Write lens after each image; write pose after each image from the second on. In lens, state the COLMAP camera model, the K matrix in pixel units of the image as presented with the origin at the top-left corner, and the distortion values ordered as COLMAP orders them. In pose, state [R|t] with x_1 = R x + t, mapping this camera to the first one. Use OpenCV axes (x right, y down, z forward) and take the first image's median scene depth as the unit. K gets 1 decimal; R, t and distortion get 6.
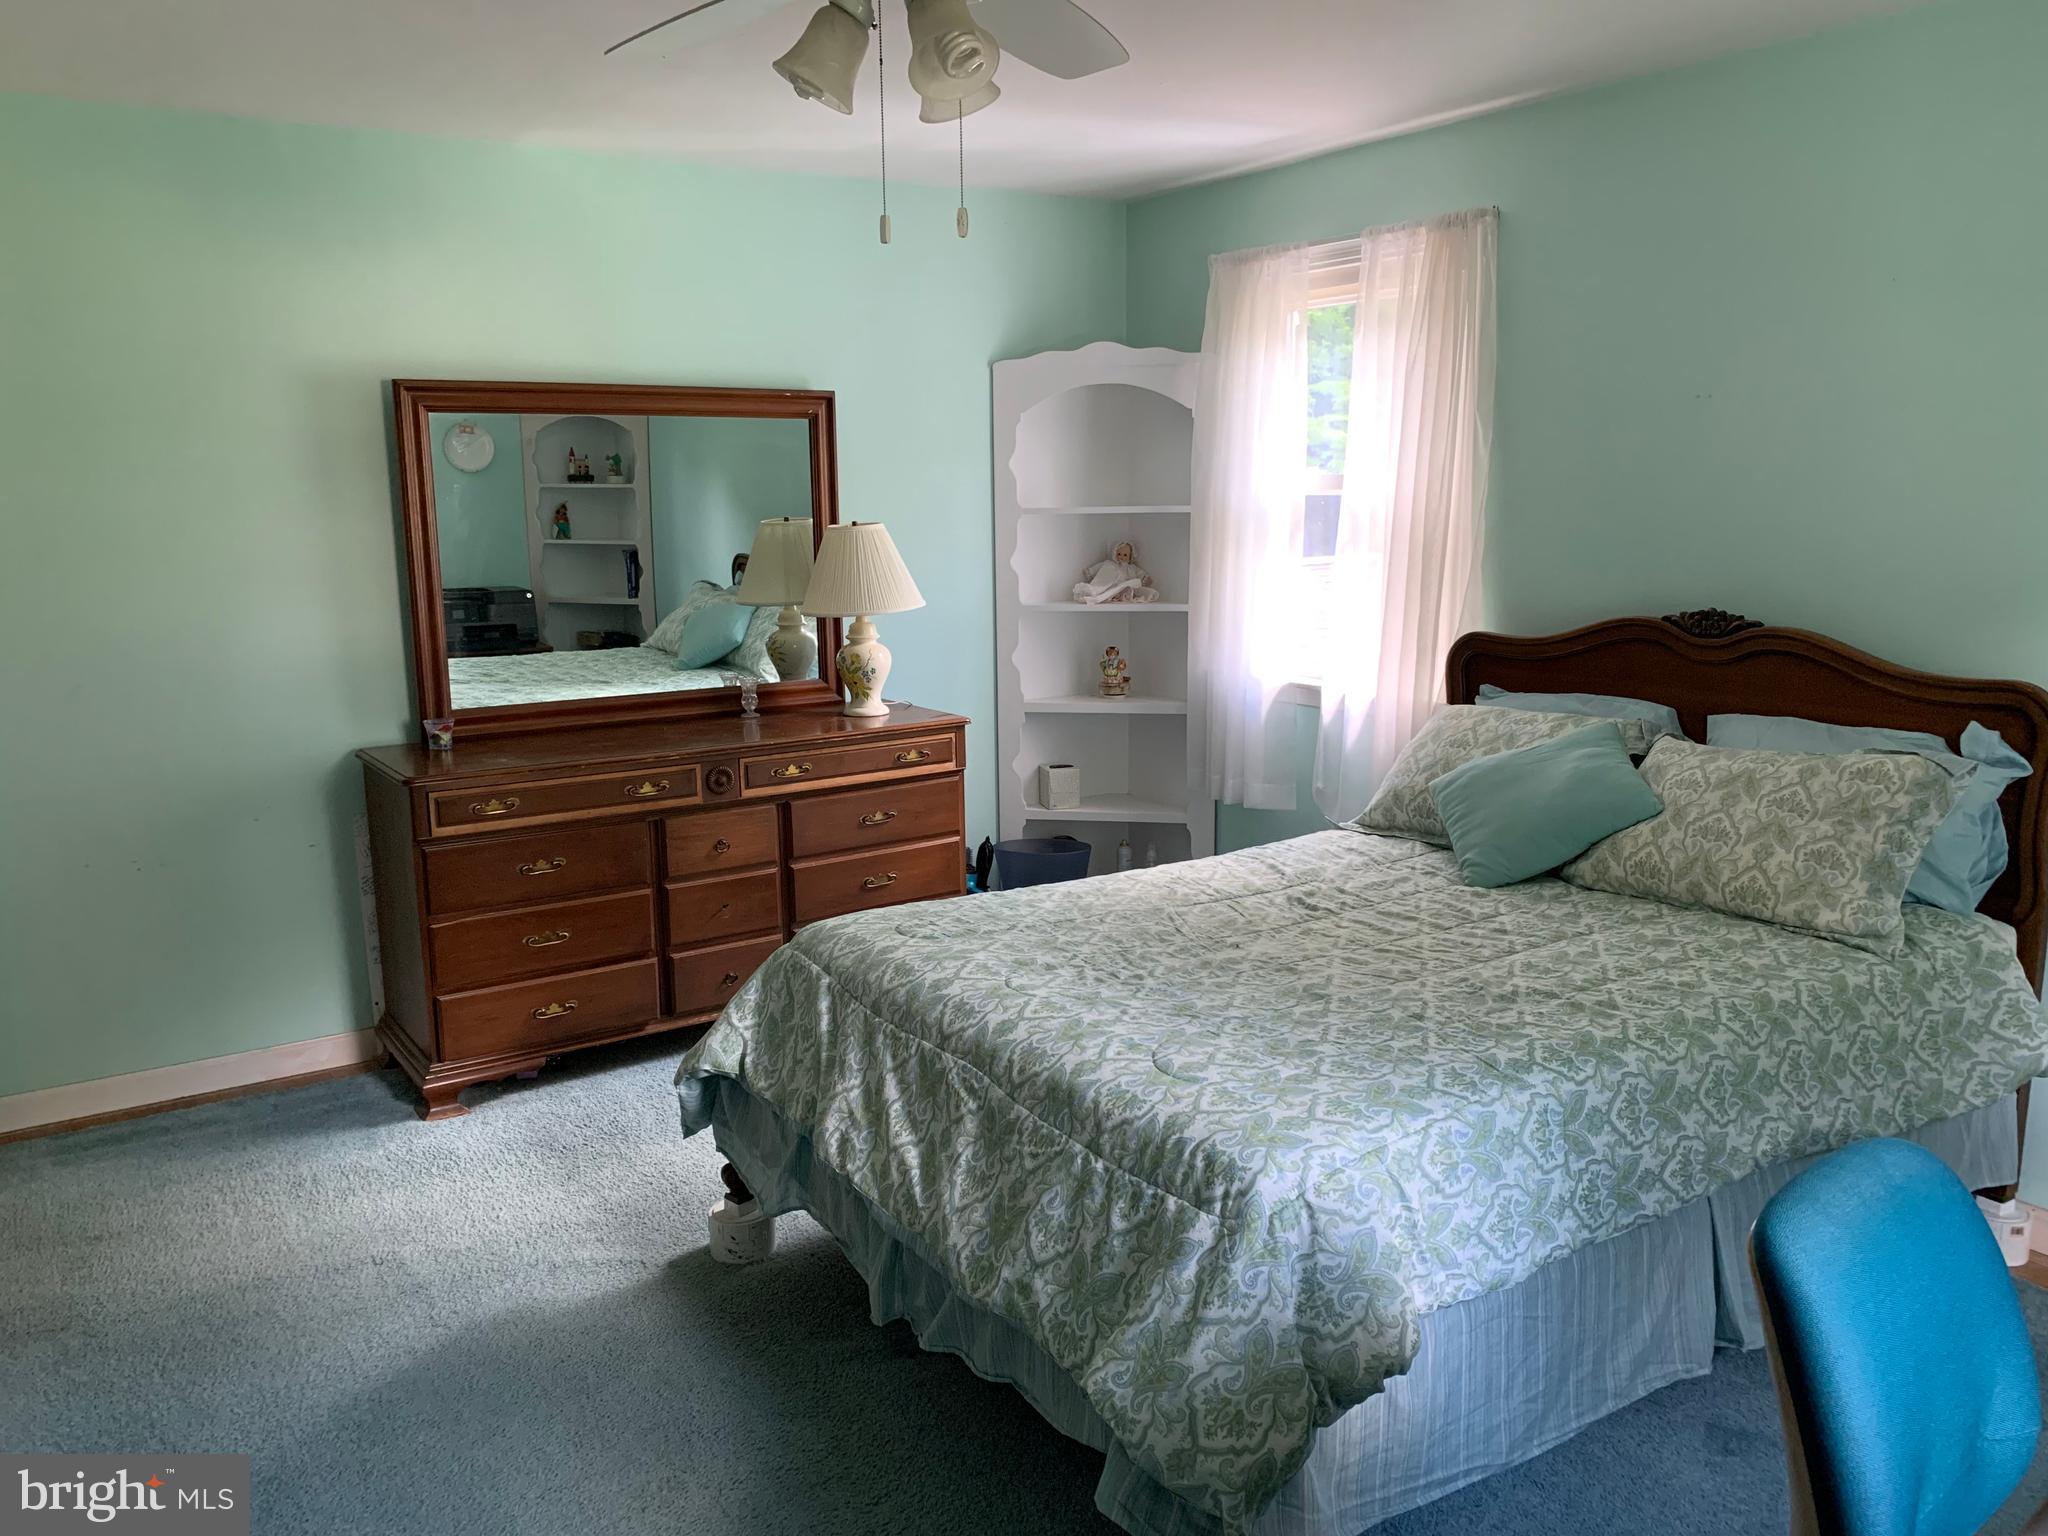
lens RADIAL K [[1527.2, 0, 1024.0], [0, 1527.2, 768.0], [0, 0, 1]] dist [-0.001551, 0.000987]
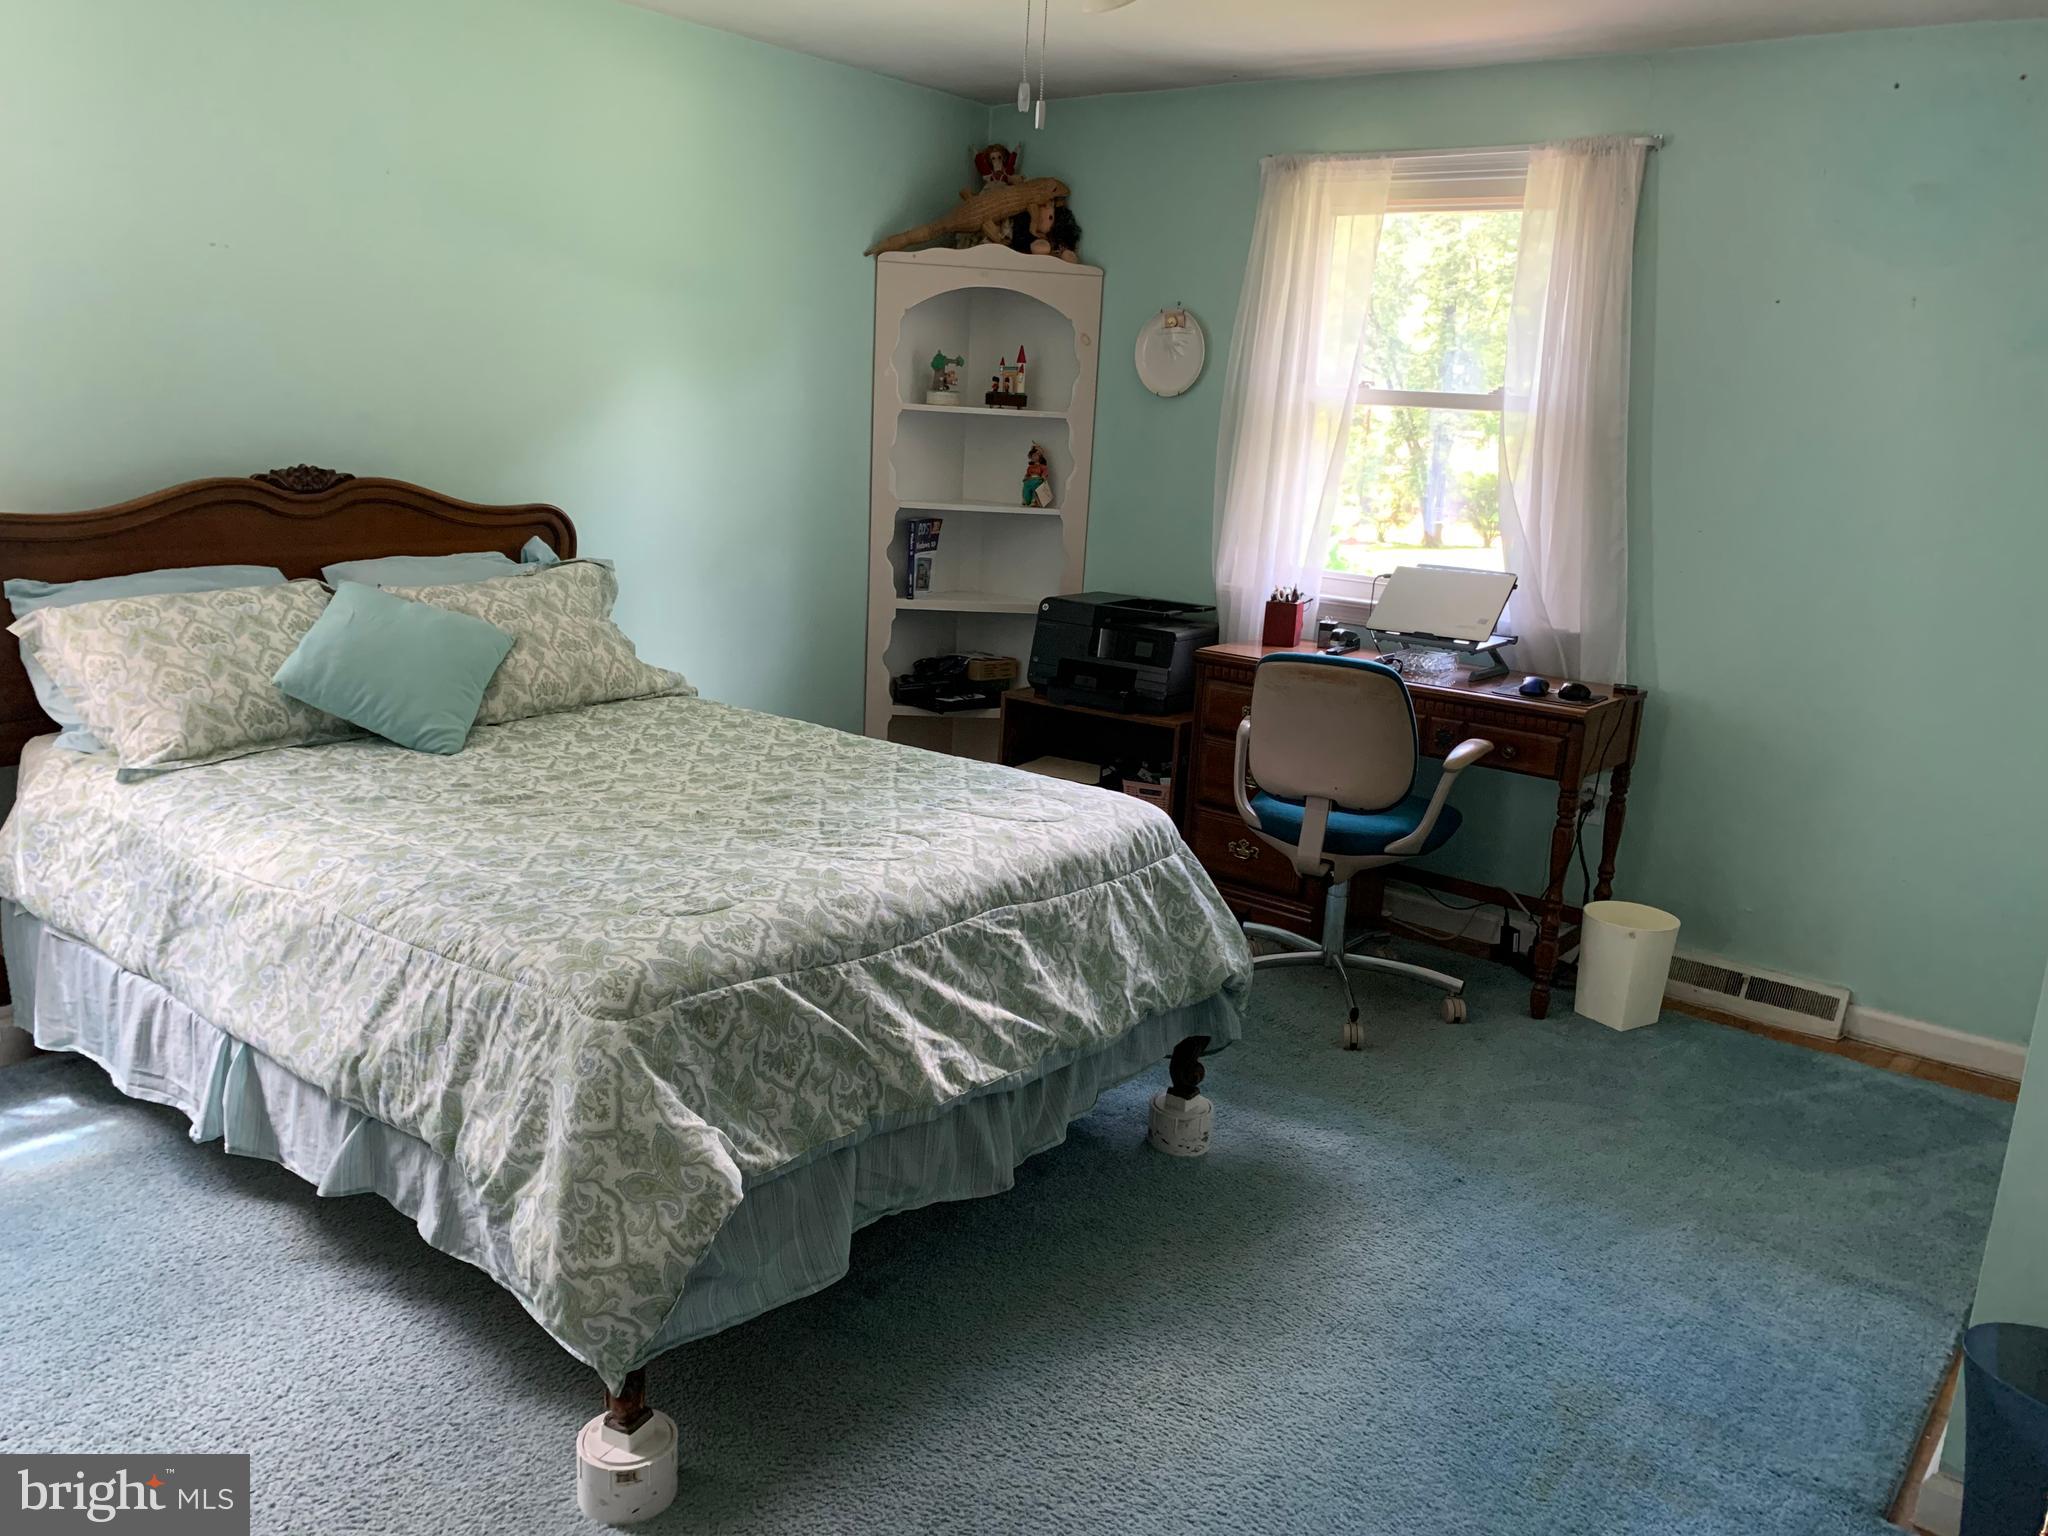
lens RADIAL K [[1562.3, 0, 1011.9], [0, 1562.3, 763.0], [0, 0, 1]] dist [0.008033, 0.008285]
pose [[-0.307690, -0.224558, 0.924608, -1.016538], [0.115286, 0.955793, 0.270496, -0.200798], [-0.944477, 0.189823, -0.268199, 1.223807]]
